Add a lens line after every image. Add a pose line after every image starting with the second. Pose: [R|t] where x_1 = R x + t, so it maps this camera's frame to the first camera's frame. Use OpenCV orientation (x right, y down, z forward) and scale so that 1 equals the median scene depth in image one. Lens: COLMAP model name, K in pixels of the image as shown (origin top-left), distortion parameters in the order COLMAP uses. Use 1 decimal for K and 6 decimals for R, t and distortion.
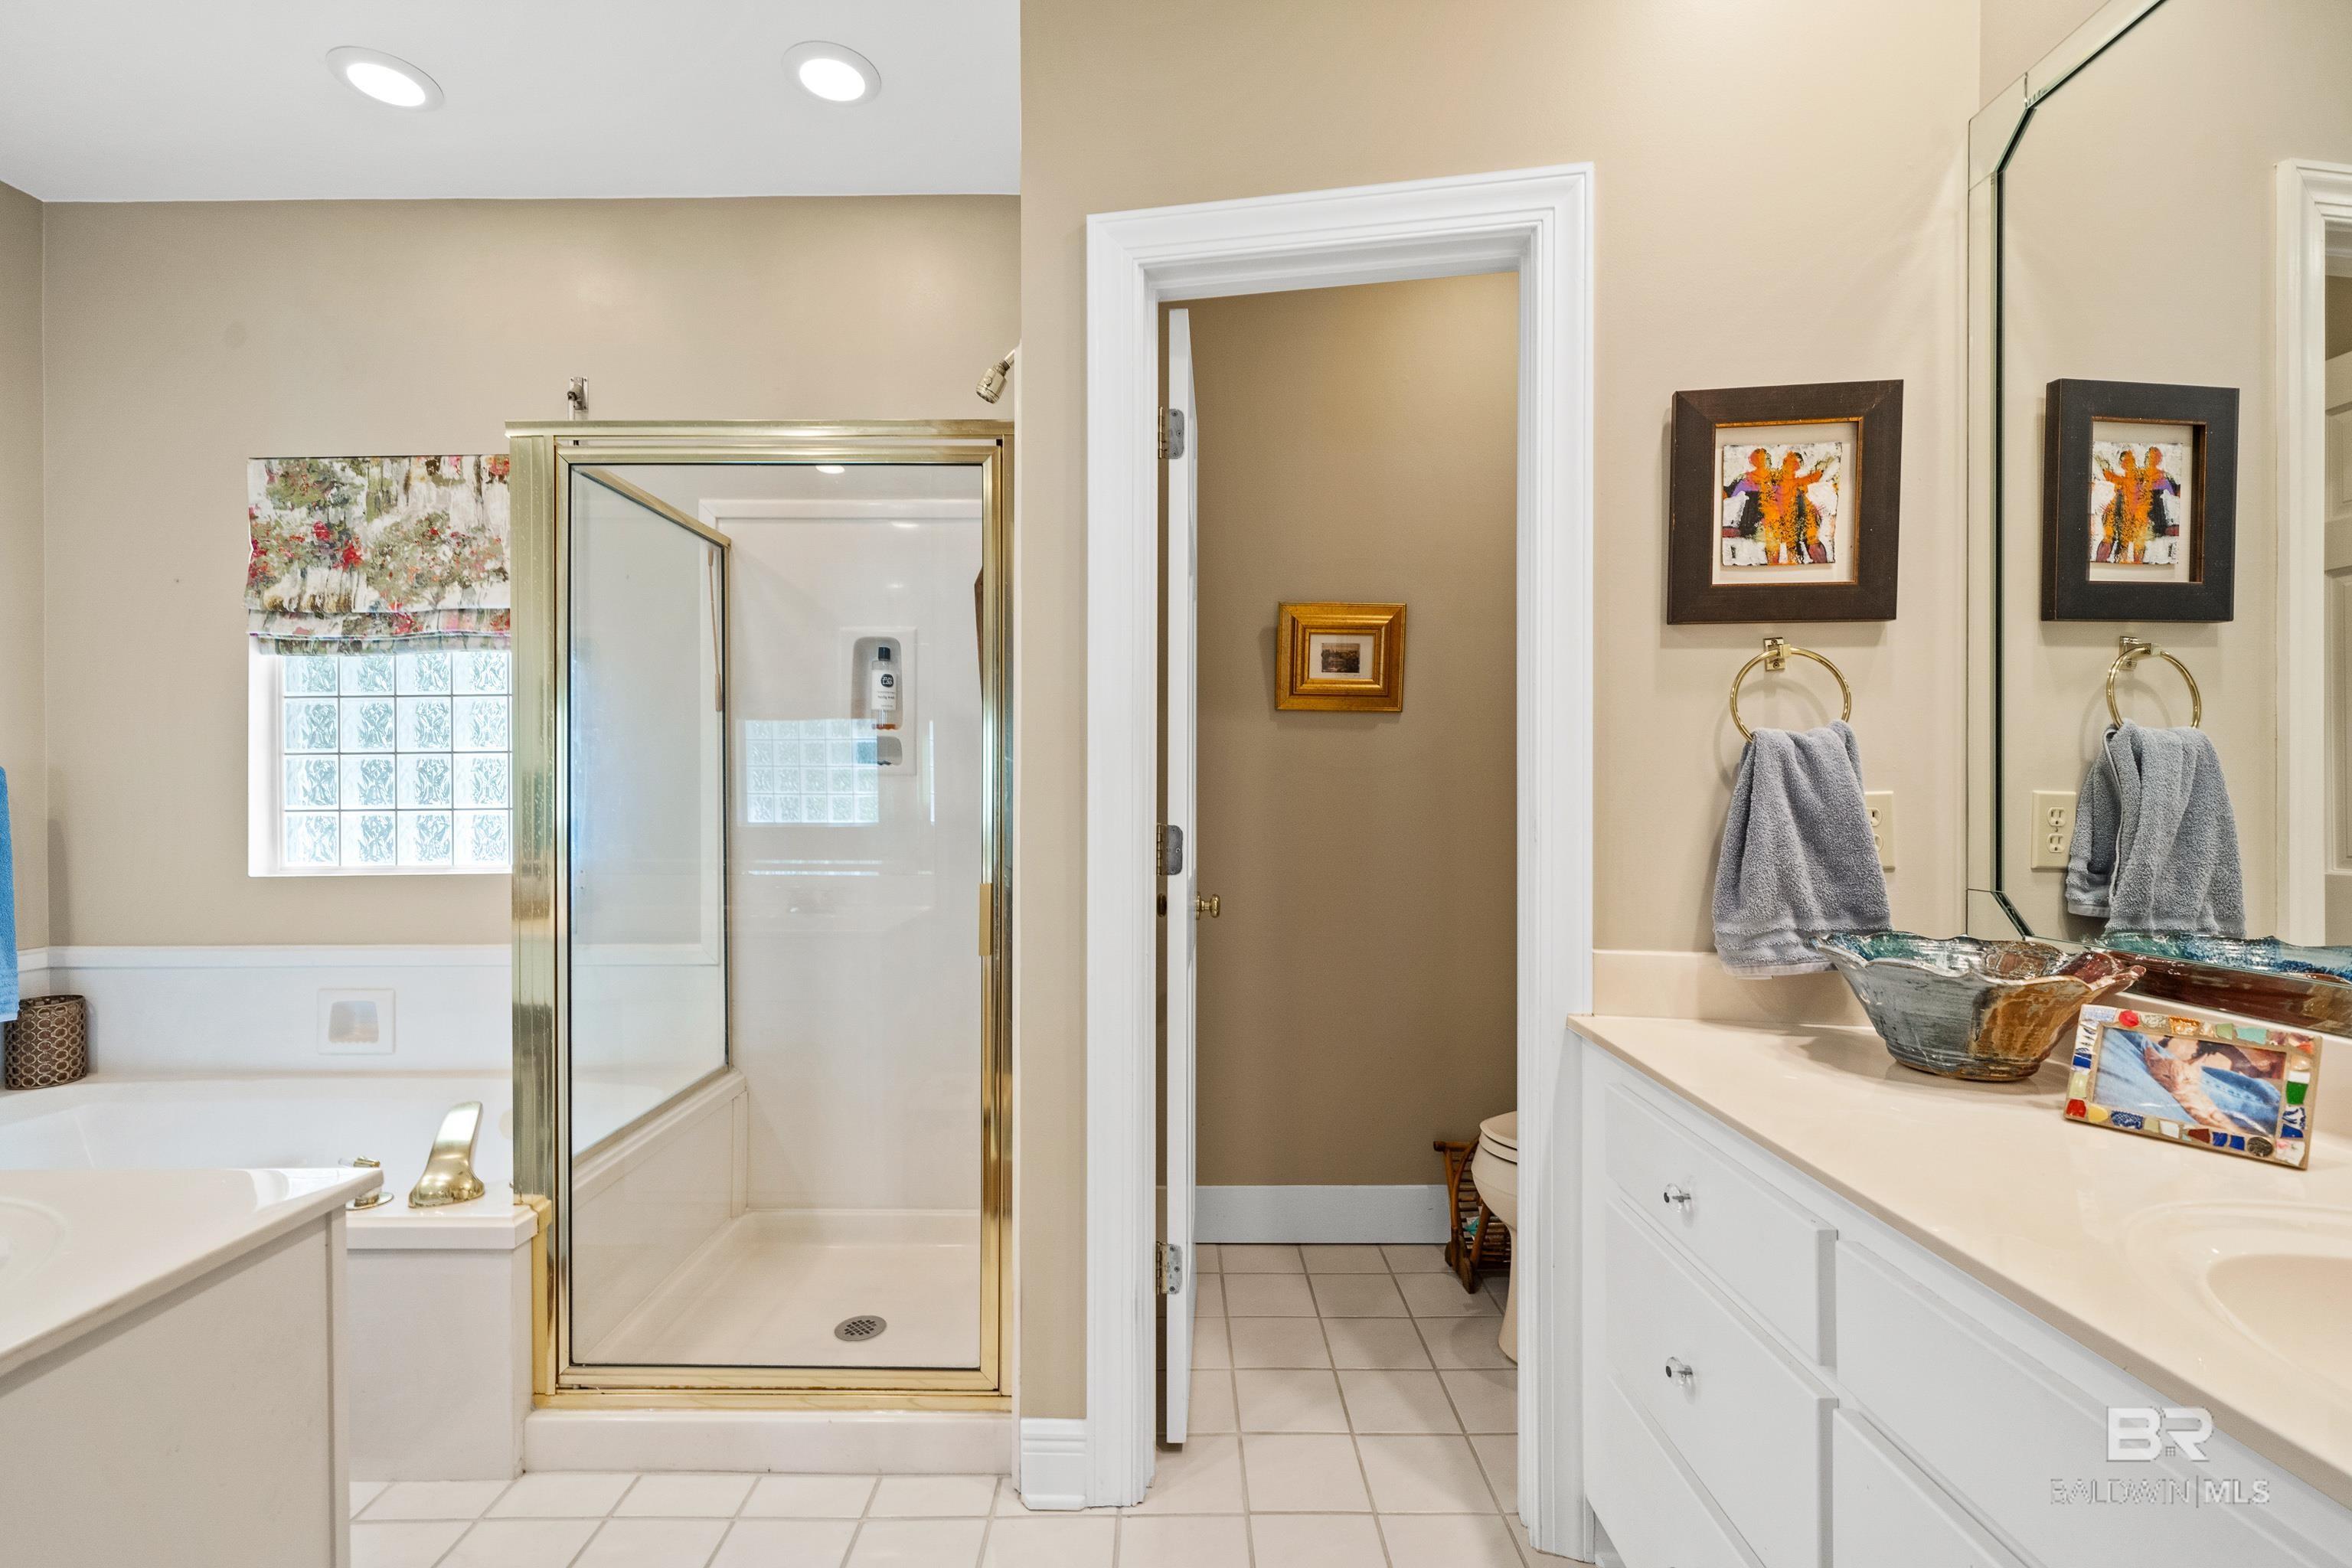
lens RADIAL K [[1038.5, 0, 1169.5], [0, 1038.5, 789.5], [0, 0, 1]] dist [0.002941, 0.000143]
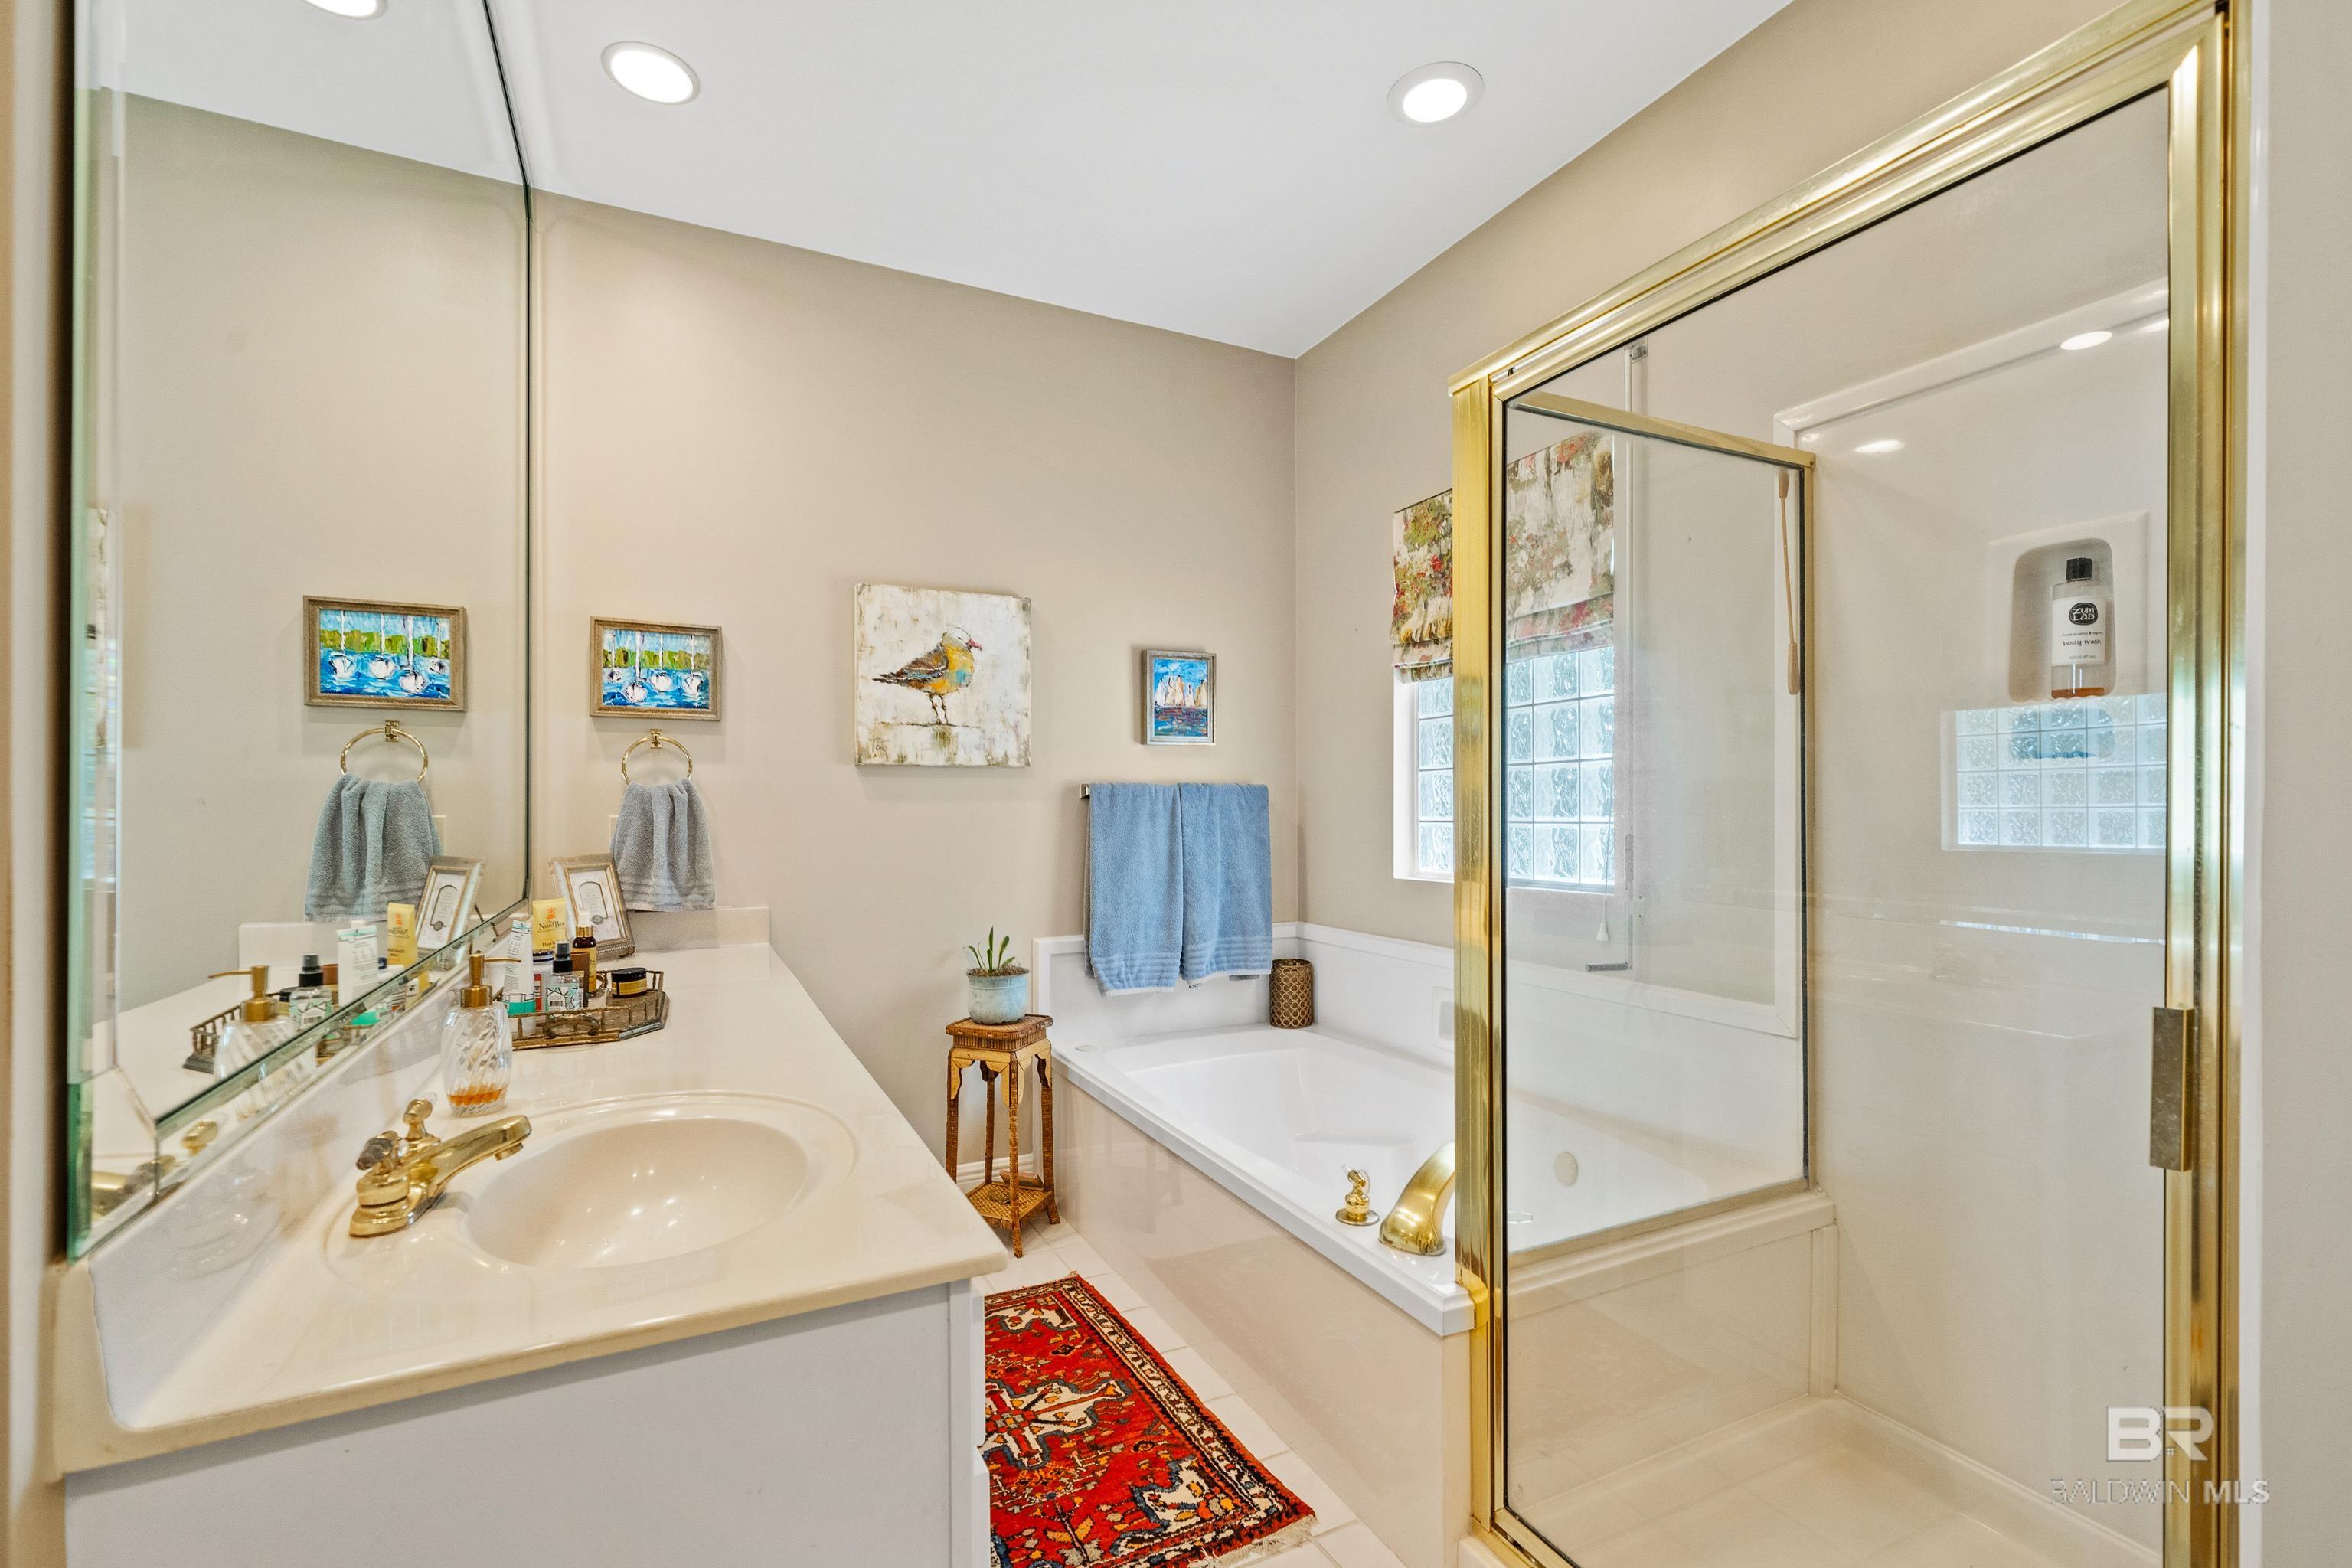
lens RADIAL K [[1024.2, 0, 1173.5], [0, 1024.2, 809.3], [0, 0, 1]] dist [0.000748, -0.000301]
pose [[0.442862, 0.003862, -0.896582, 0.019543], [0.004058, 0.999972, 0.006312, -0.000342], [0.896581, -0.006434, 0.442834, 0.283277]]
